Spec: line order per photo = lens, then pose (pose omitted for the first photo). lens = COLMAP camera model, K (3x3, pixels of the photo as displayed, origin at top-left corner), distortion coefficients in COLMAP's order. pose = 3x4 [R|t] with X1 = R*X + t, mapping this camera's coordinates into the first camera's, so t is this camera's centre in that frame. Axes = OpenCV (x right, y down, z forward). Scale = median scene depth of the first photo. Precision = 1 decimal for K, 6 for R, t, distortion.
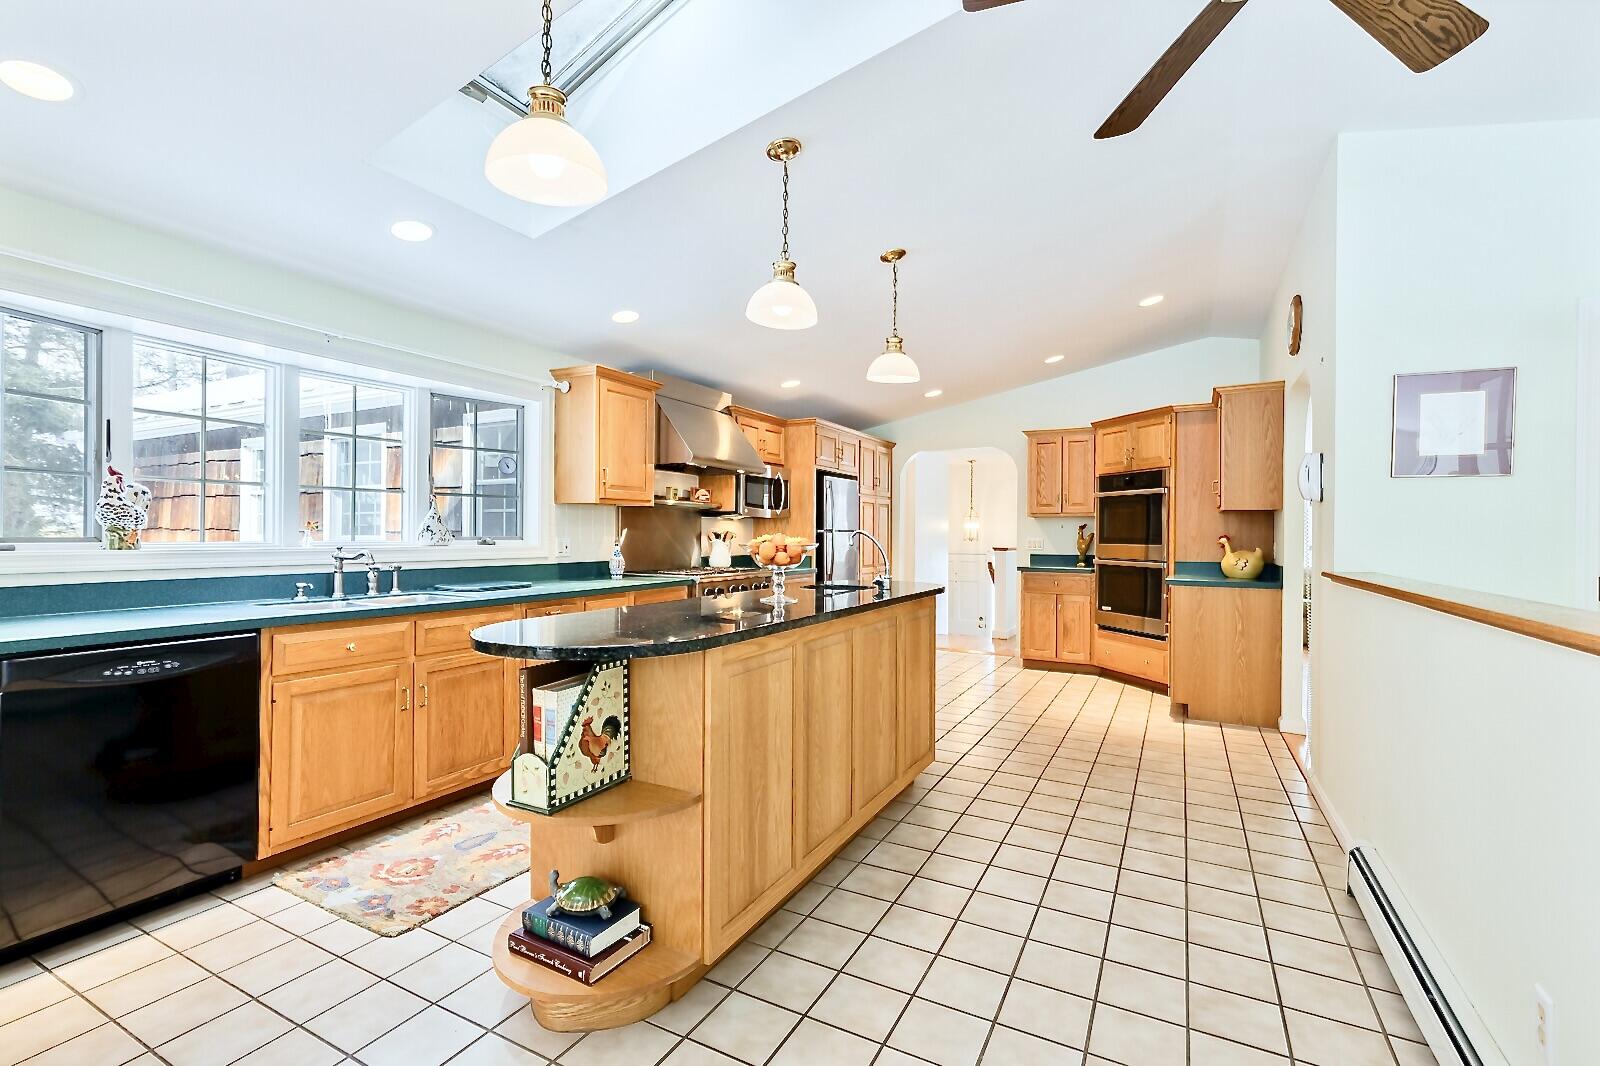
lens RADIAL K [[712.9, 0, 796.0], [0, 712.9, 532.9], [0, 0, 1]] dist [0.000270, -0.000543]
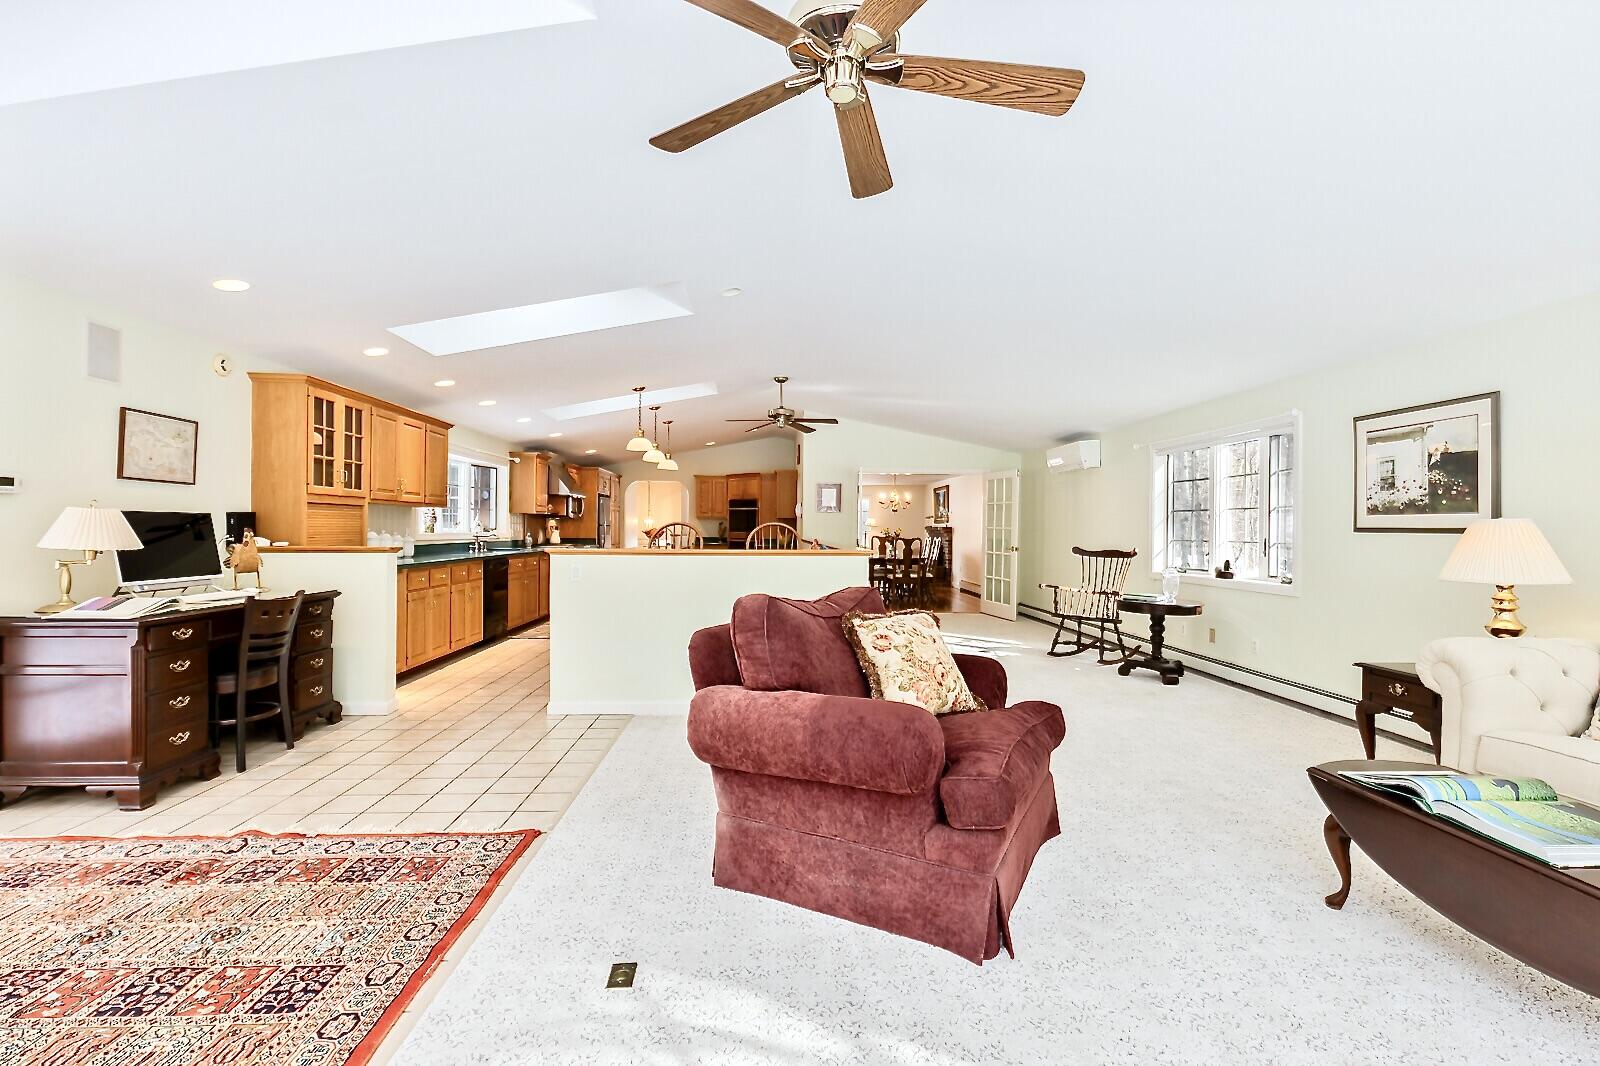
lens RADIAL K [[712.9, 0, 796.0], [0, 712.9, 532.9], [0, 0, 1]] dist [0.000270, -0.000543]
pose [[0.855433, -0.002663, 0.517906, -0.547889], [-0.003469, 0.999935, 0.010870, -0.005197], [-0.517901, -0.011095, 0.855368, -1.000071]]
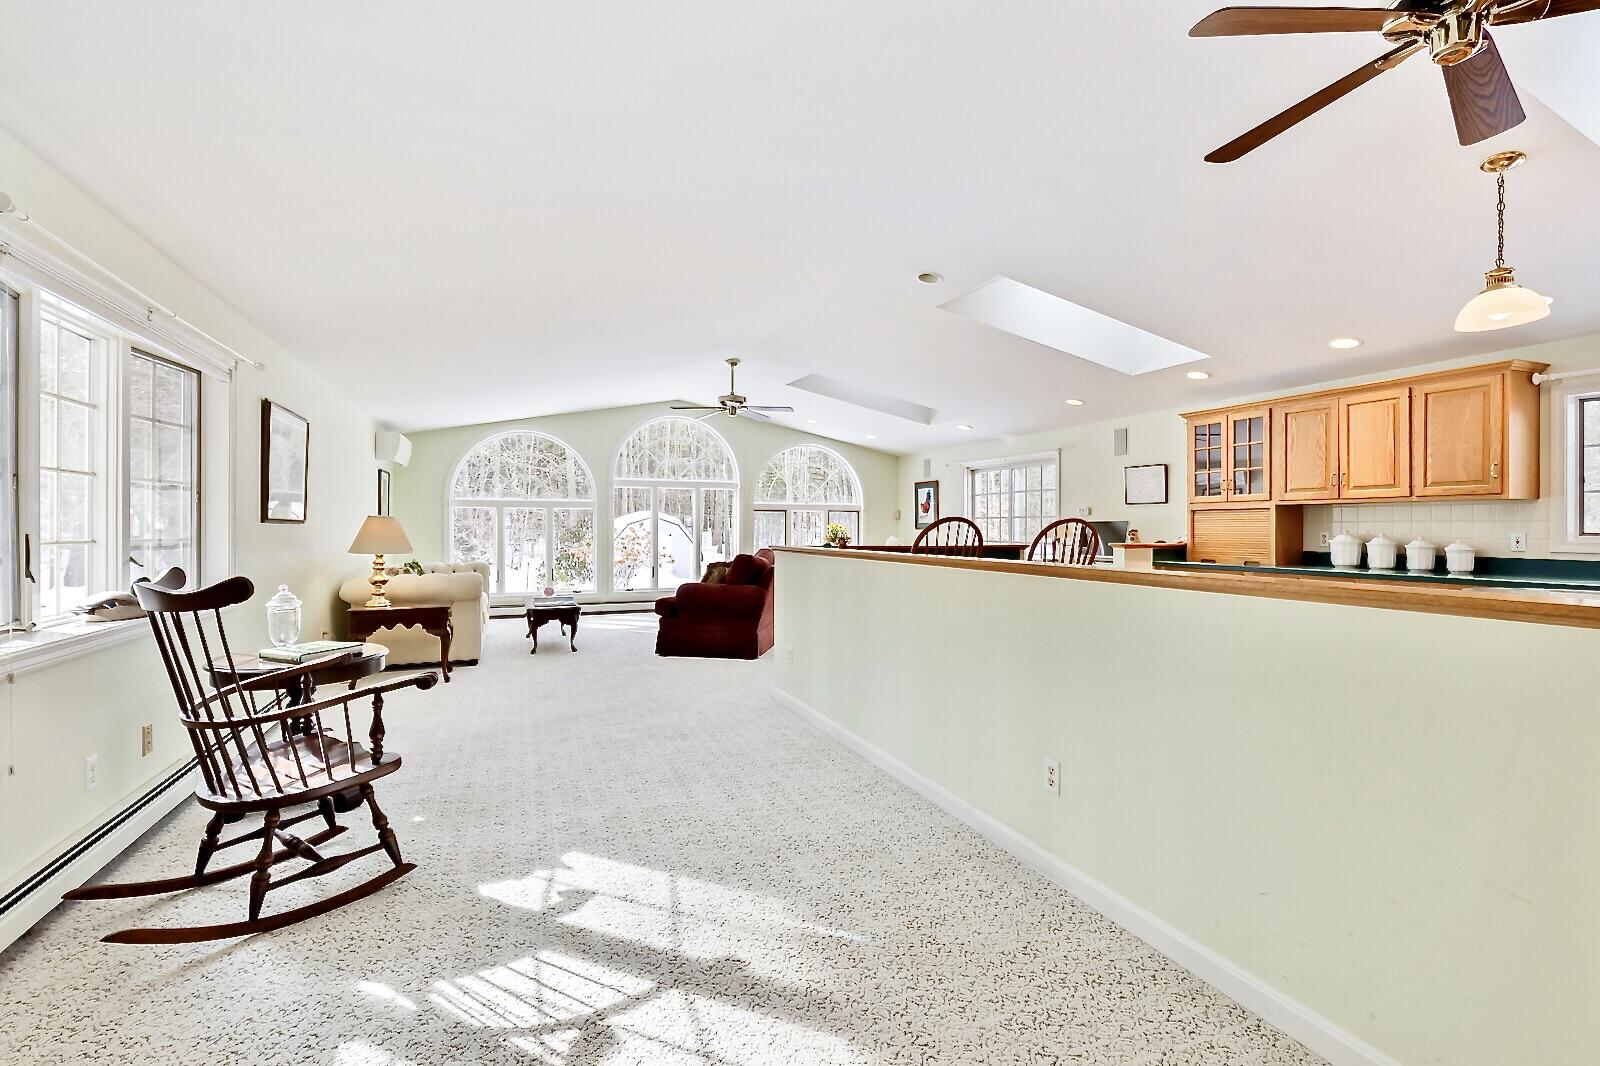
lens RADIAL K [[718.1, 0, 794.8], [0, 718.1, 532.7], [0, 0, 1]] dist [-0.002830, -0.000192]
pose [[-0.641889, -0.003681, -0.766789, 0.606918], [-0.005450, 0.999985, -0.000239, 0.007524], [0.766778, 0.004026, -0.641899, 0.242157]]
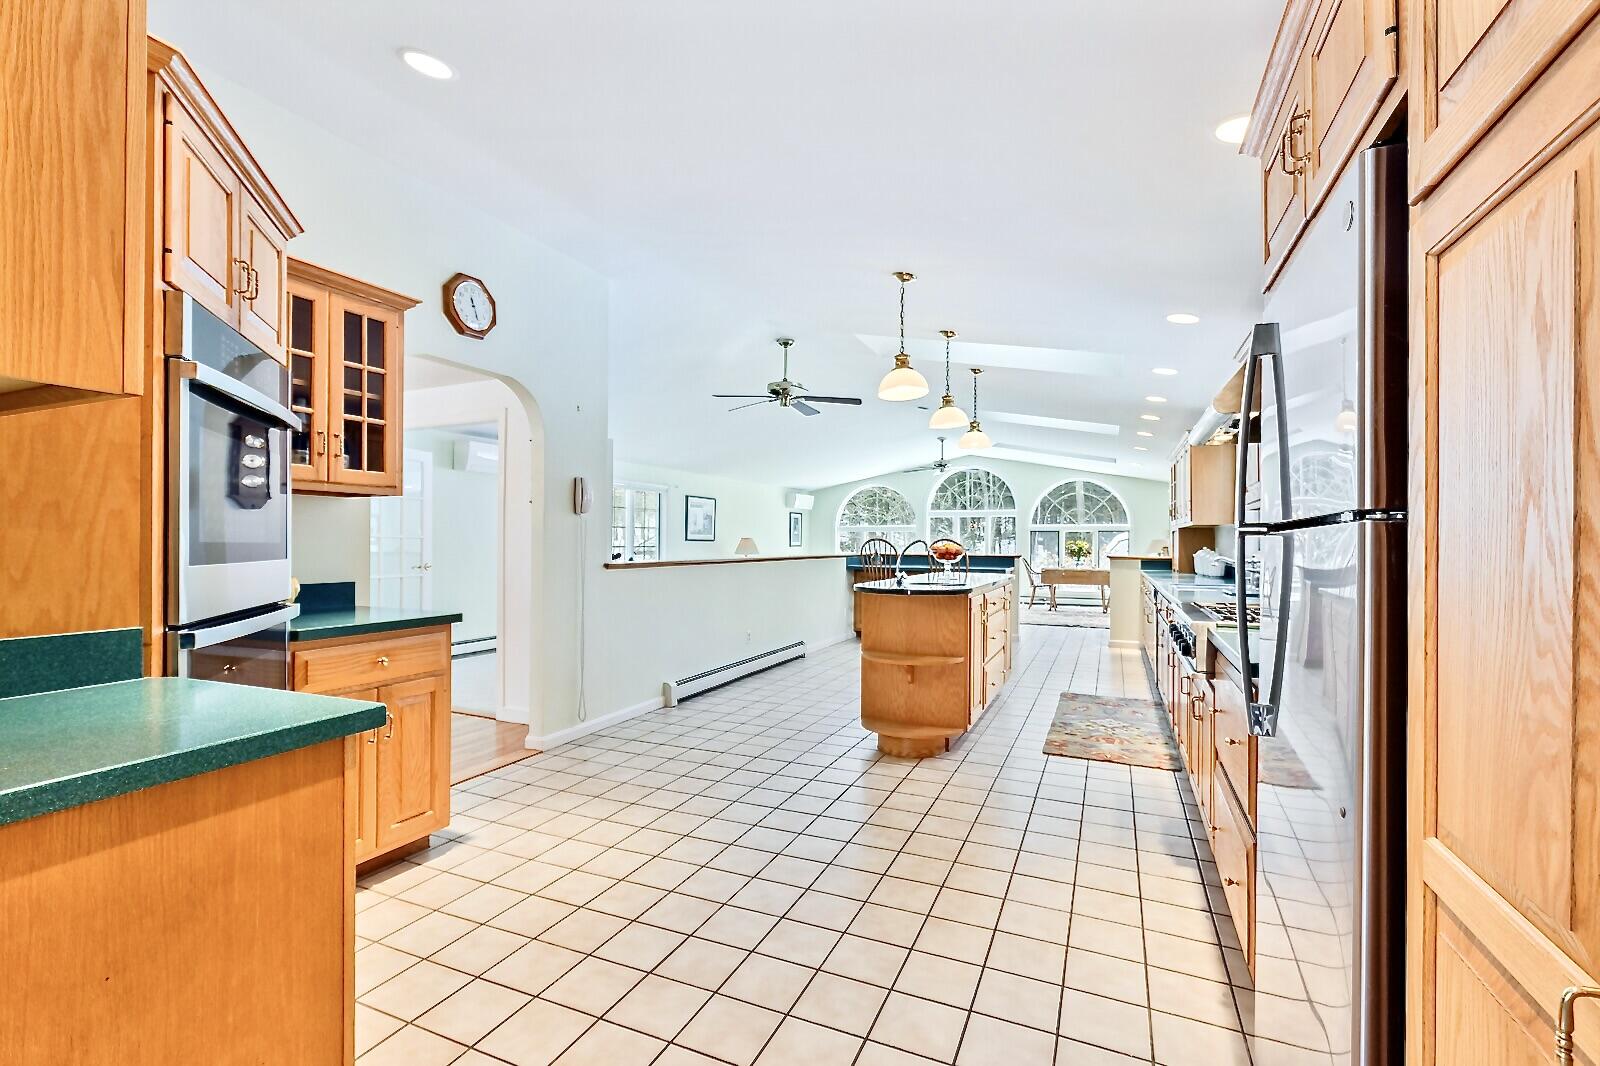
lens RADIAL K [[709.9, 0, 794.3], [0, 709.9, 539.0], [0, 0, 1]] dist [-0.004055, 0.000141]
pose [[-0.997342, -0.014122, -0.071486, 0.233706], [-0.013648, 0.999882, -0.007114, 0.004993], [0.071578, -0.006120, -0.997416, 1.347963]]
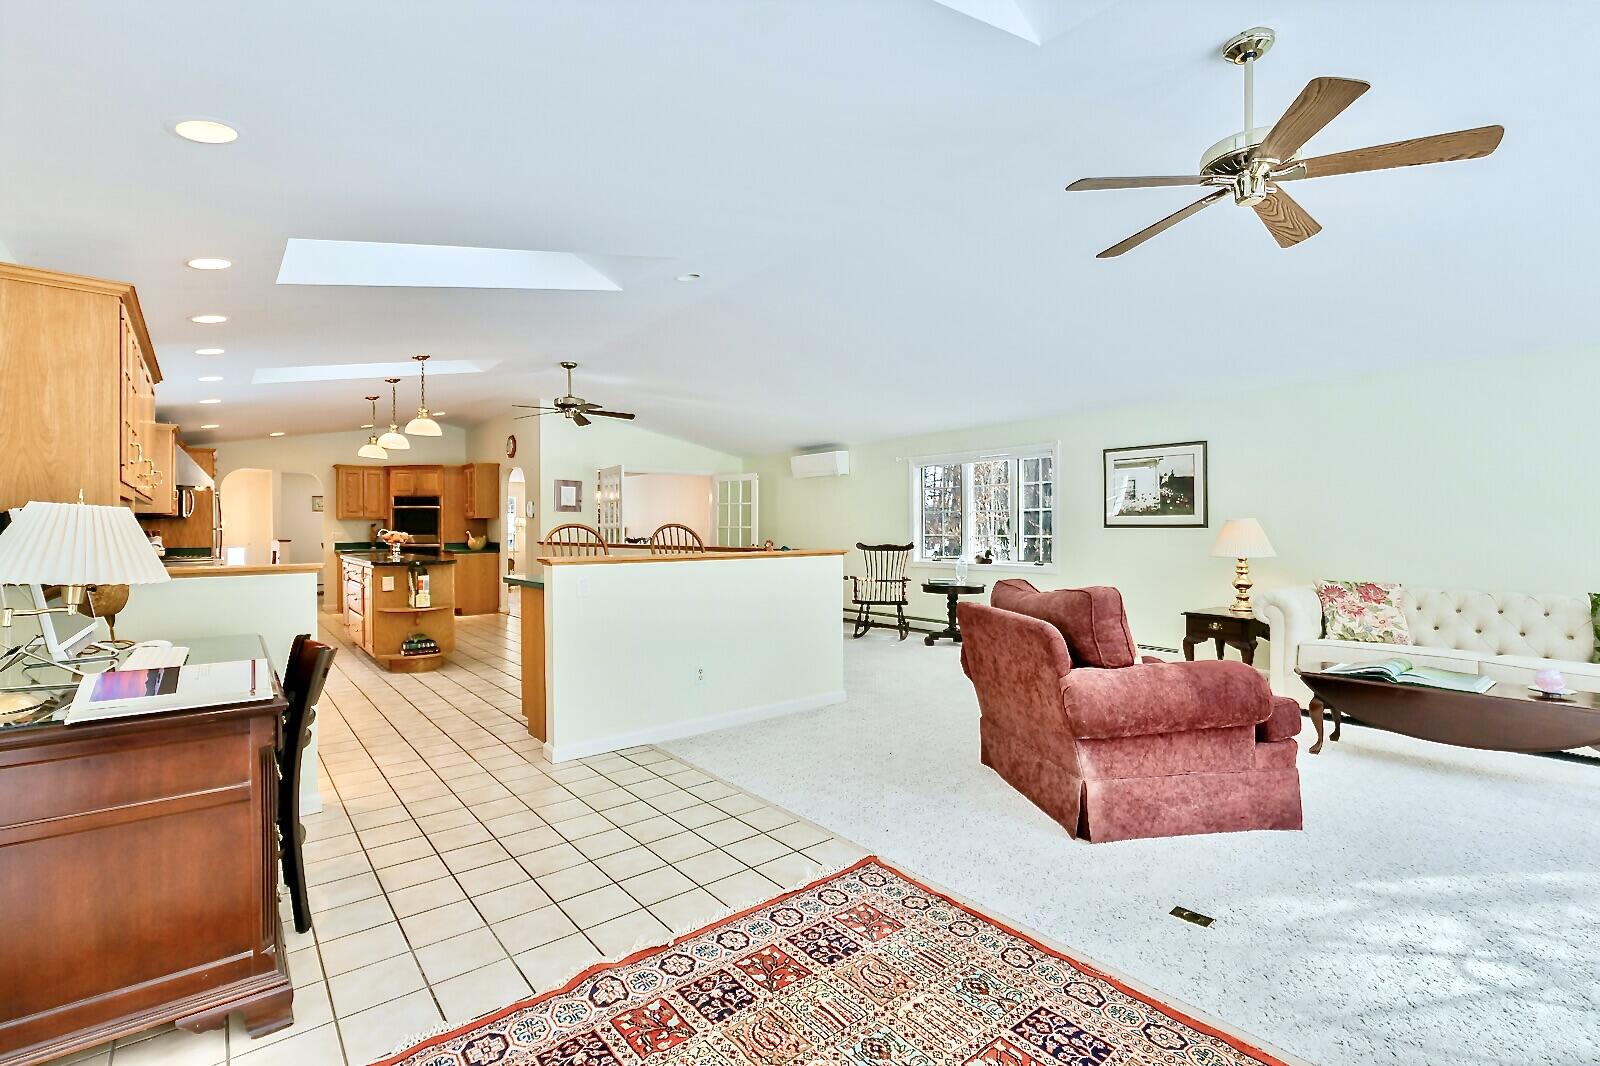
lens RADIAL K [[717.1, 0, 786.9], [0, 717.1, 537.3], [0, 0, 1]] dist [0.001246, 0.000202]
pose [[0.386612, -0.019239, 0.922042, -0.887532], [0.004692, 0.999810, 0.018894, -0.008531], [-0.922231, -0.002978, 0.386629, -0.619147]]
